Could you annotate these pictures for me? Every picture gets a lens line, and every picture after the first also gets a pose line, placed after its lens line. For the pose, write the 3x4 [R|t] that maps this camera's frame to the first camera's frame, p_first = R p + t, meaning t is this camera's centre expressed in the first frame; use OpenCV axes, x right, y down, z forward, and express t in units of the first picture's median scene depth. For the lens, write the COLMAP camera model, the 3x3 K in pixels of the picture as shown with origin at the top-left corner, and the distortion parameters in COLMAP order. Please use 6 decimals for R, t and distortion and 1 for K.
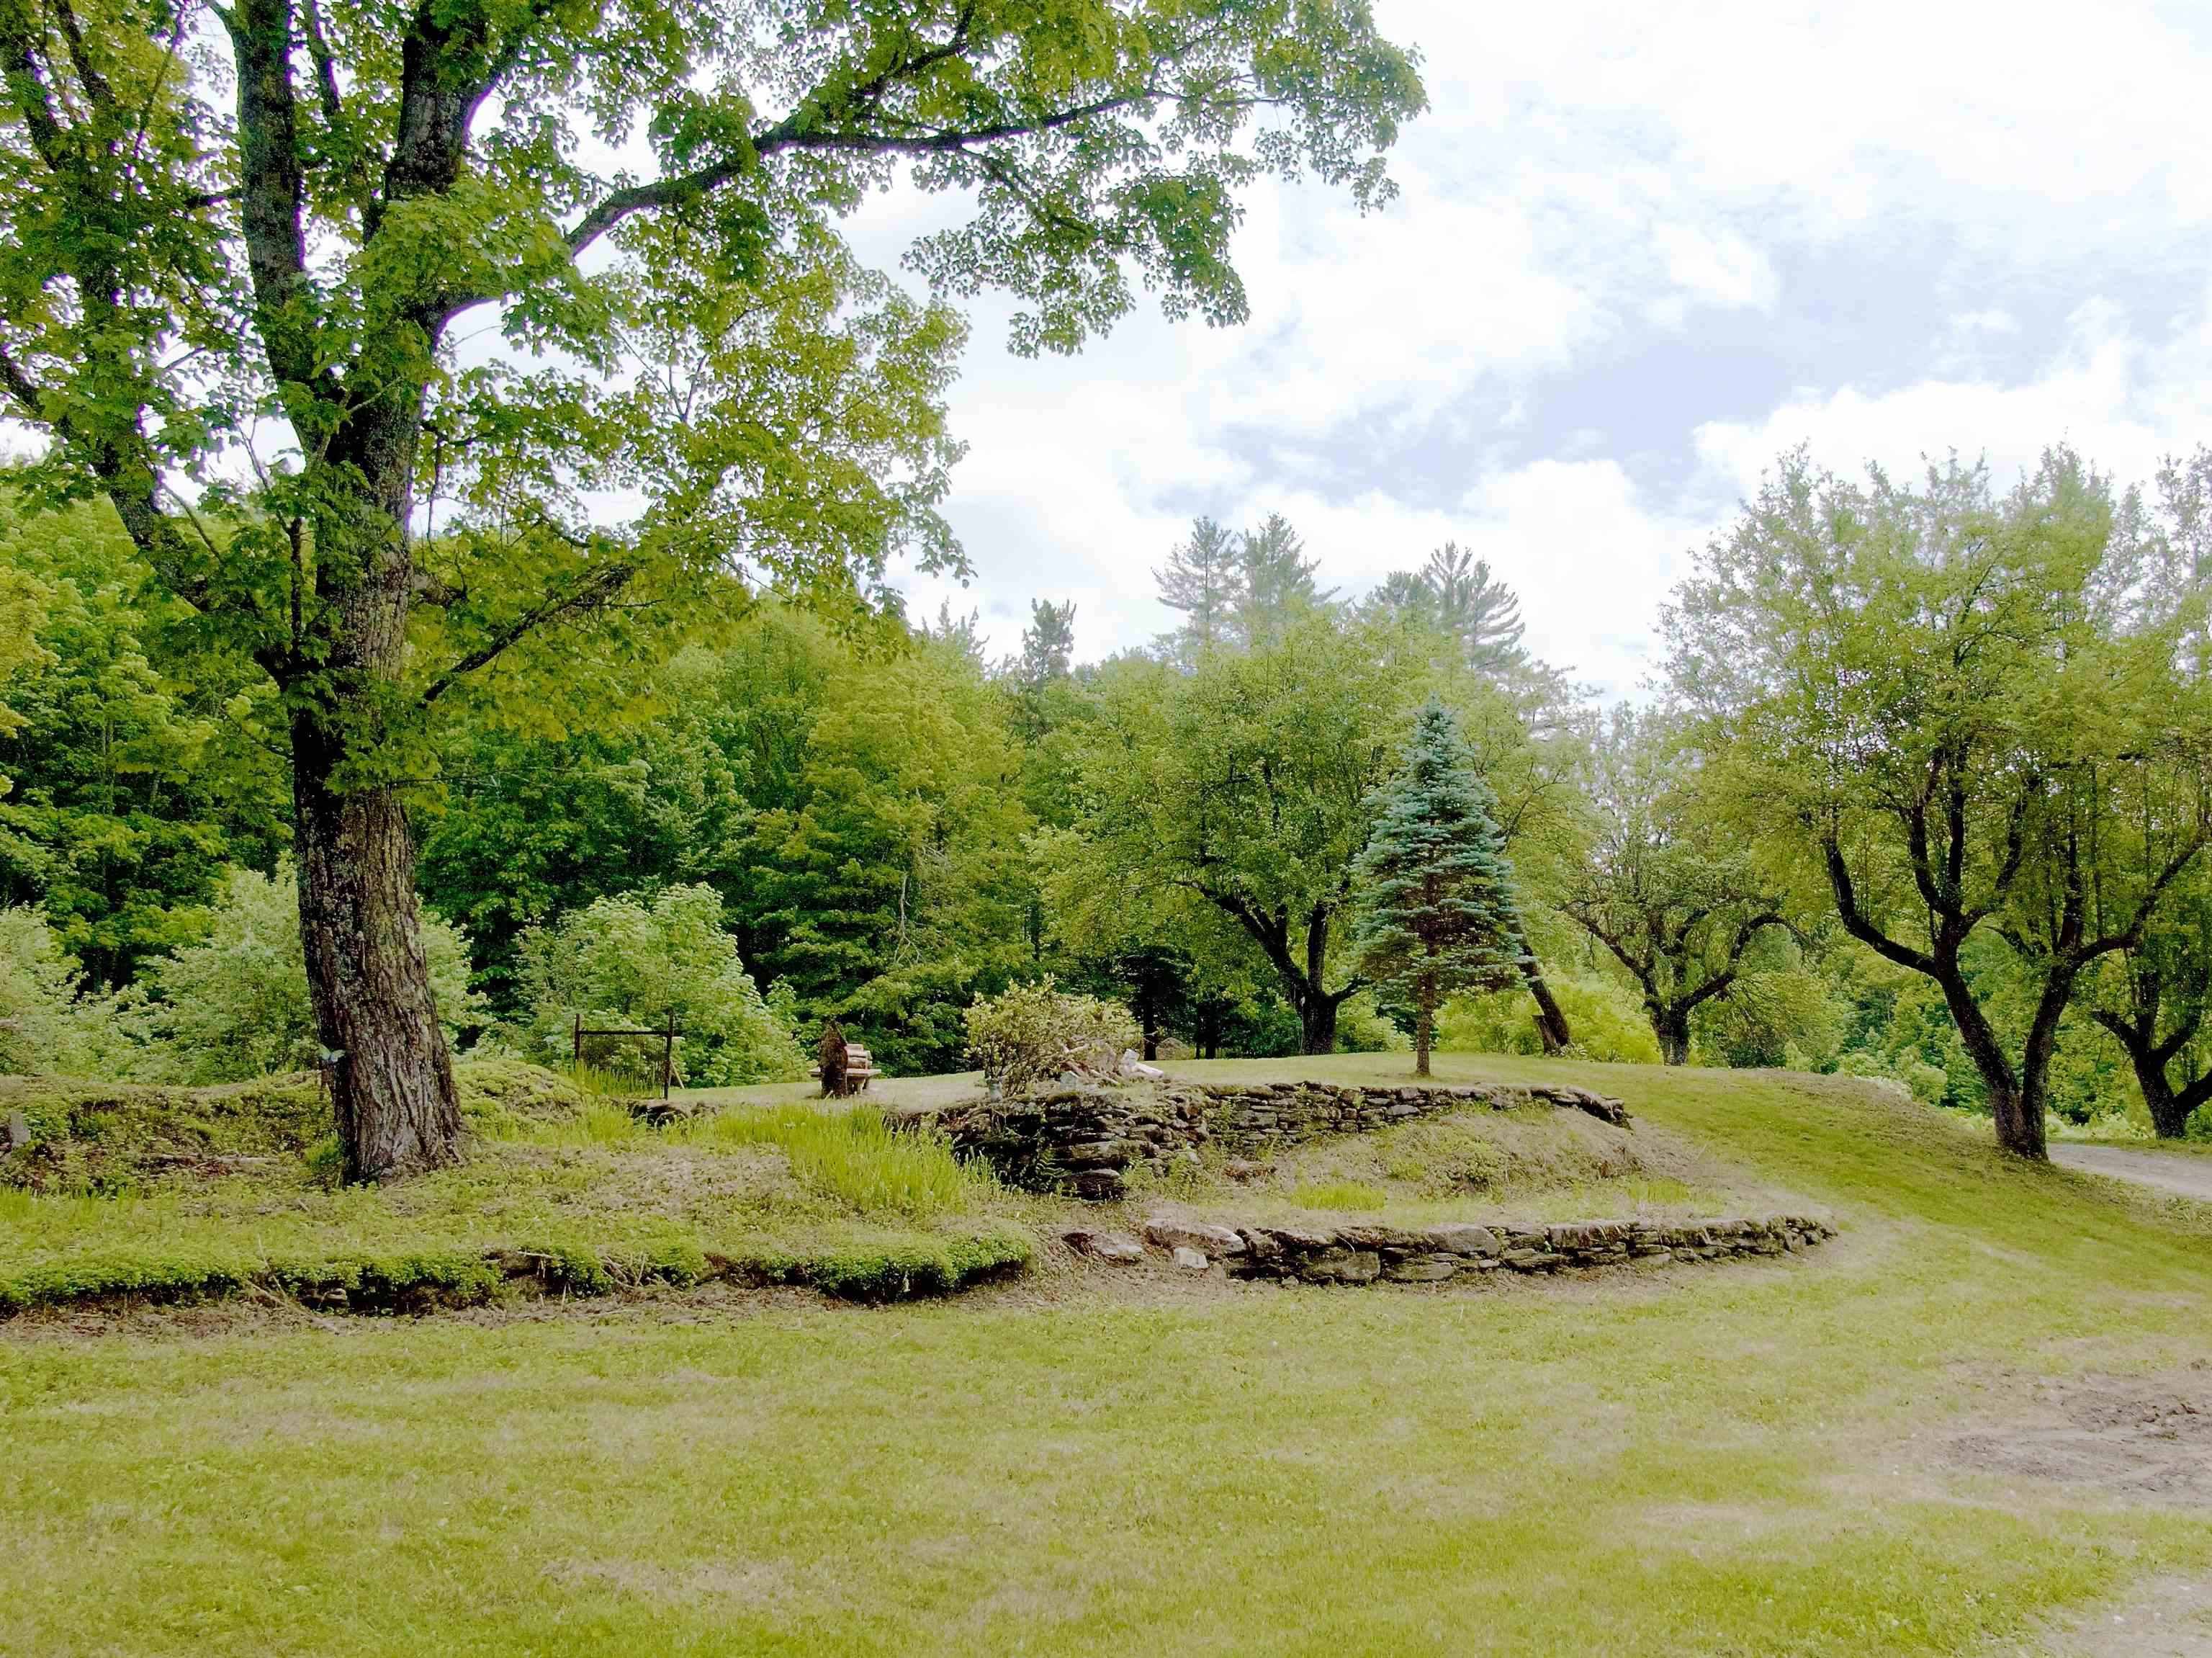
lens RADIAL K [[1908.2, 0, 1333.9], [0, 1908.2, 903.5], [0, 0, 1]] dist [0.062883, -0.083529]
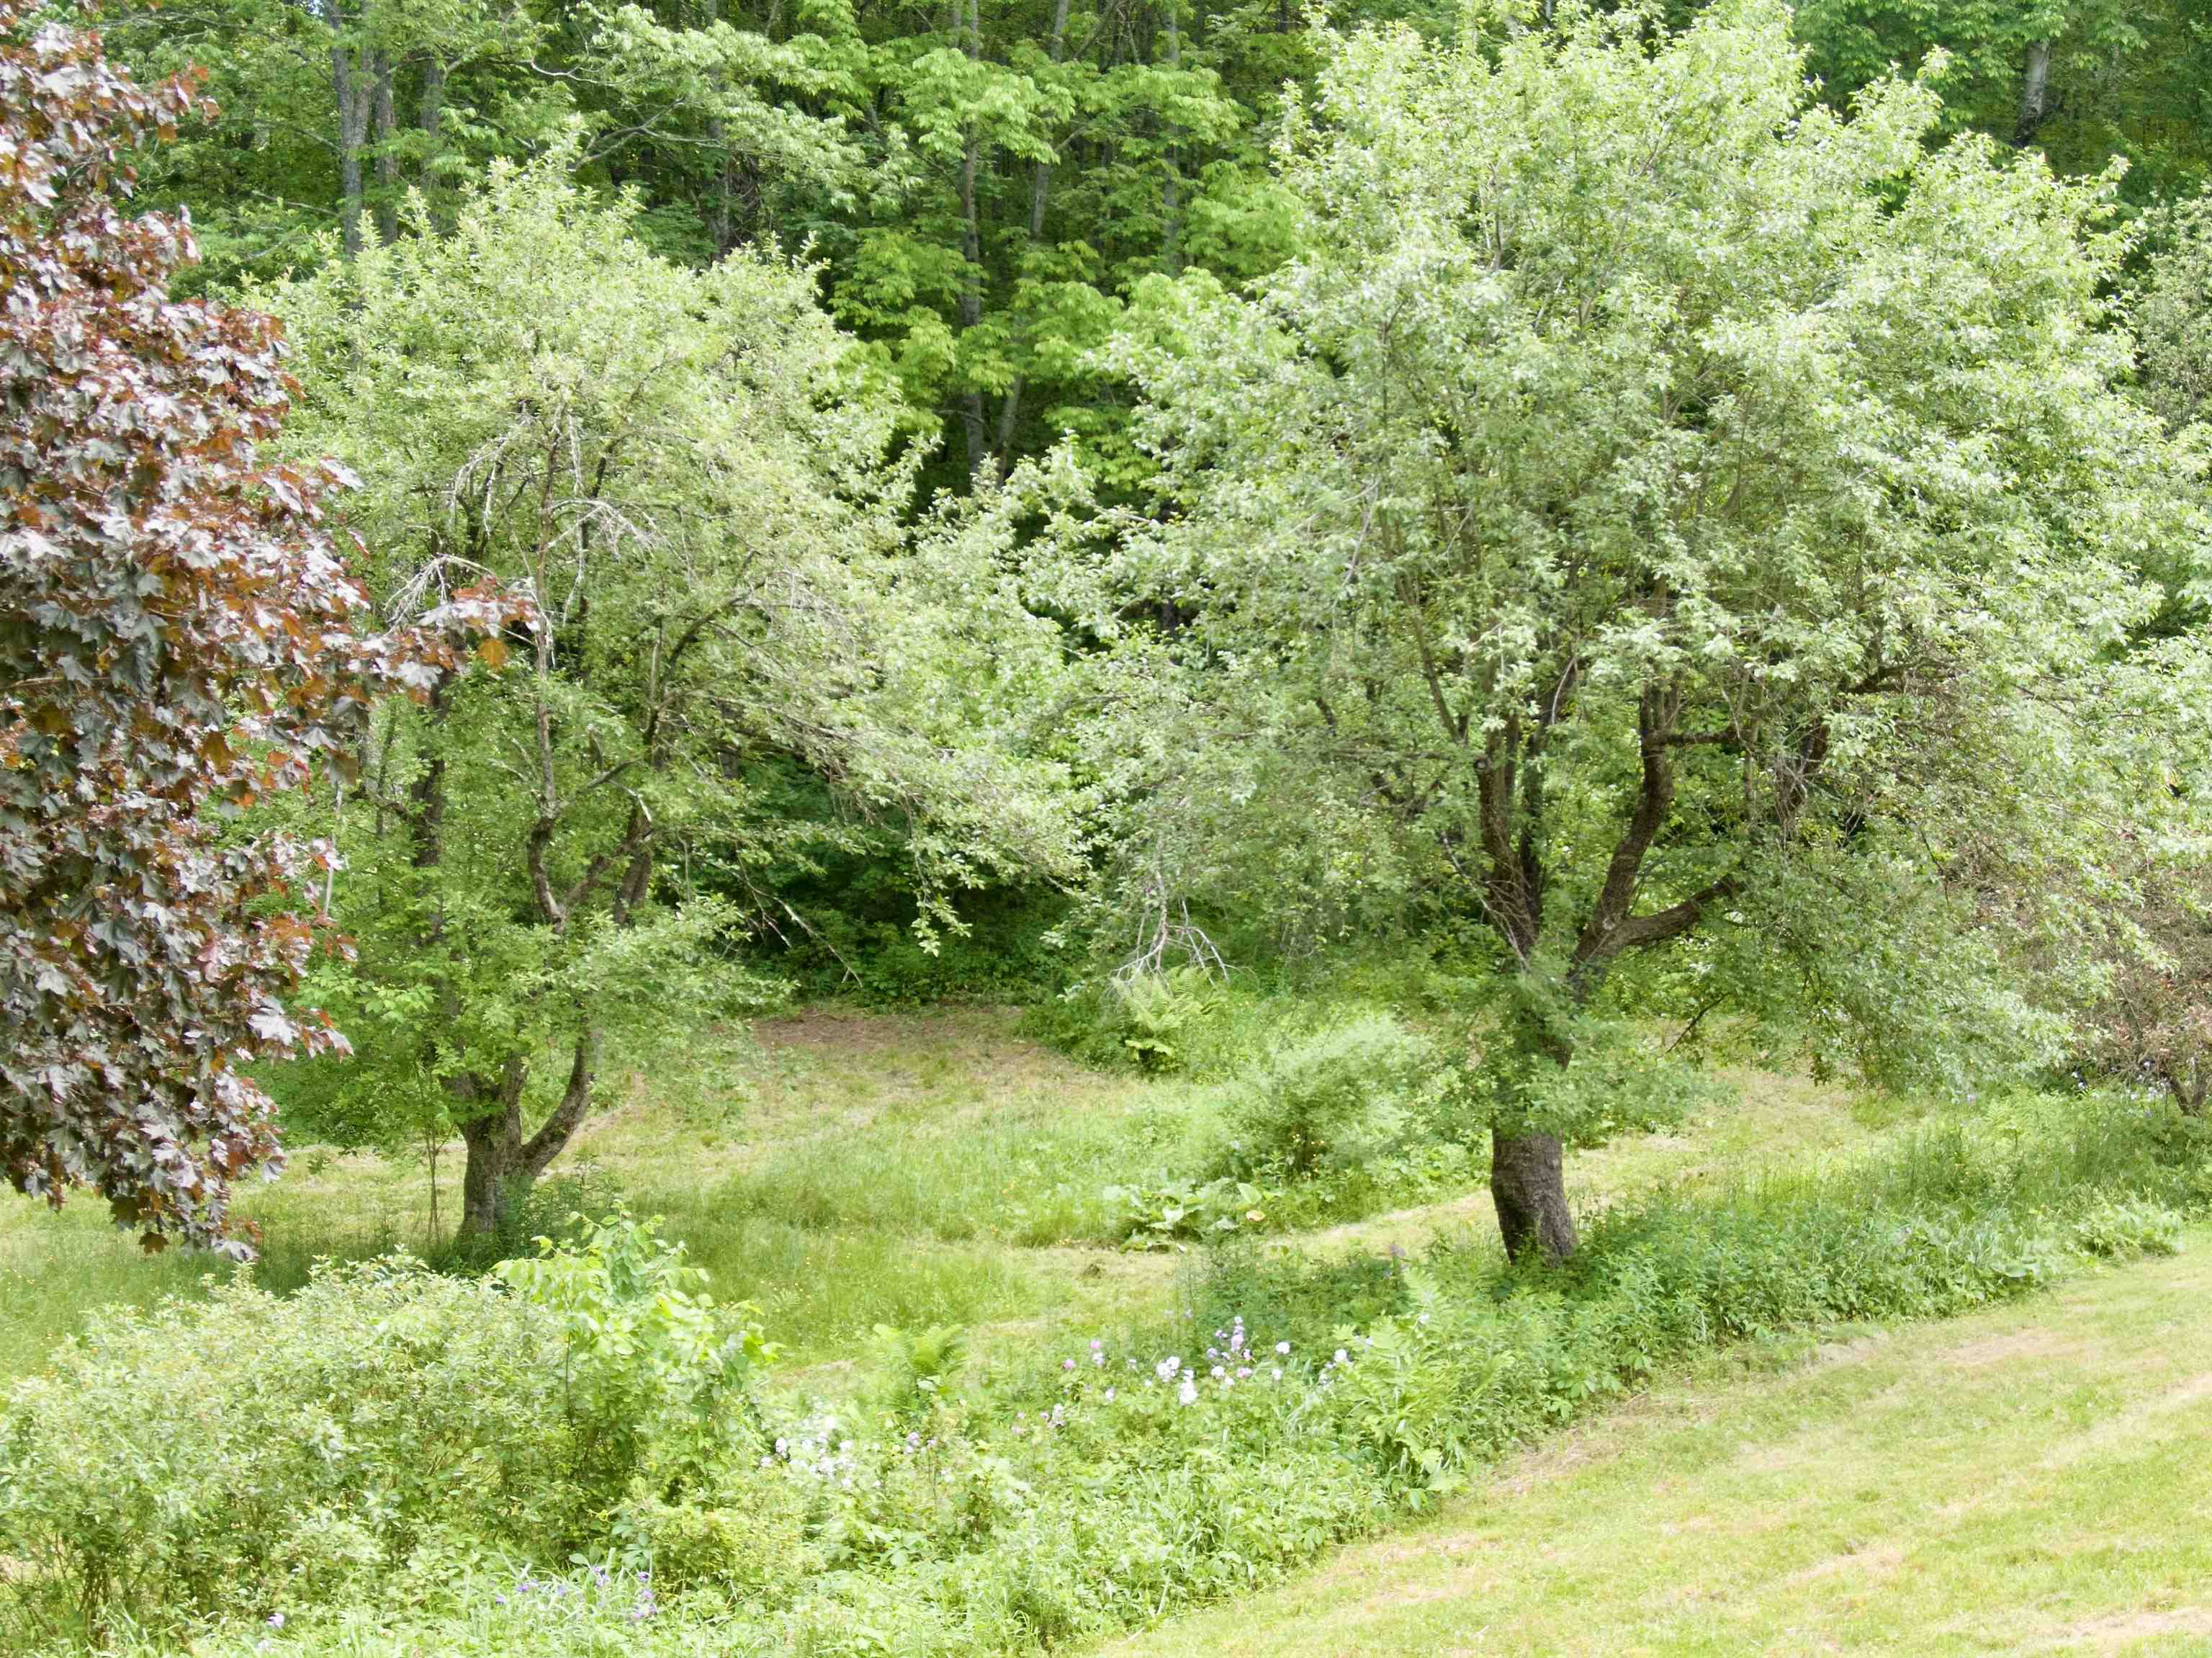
lens RADIAL K [[3104.6, 0, 1106.0], [0, 3104.6, 829.0], [0, 0, 1]] dist [0.004265, 0.003401]
pose [[0.858586, 0.021190, -0.512231, -0.846518], [0.057475, 0.988868, 0.137245, 0.080420], [0.509437, -0.147277, 0.847811, 1.354778]]
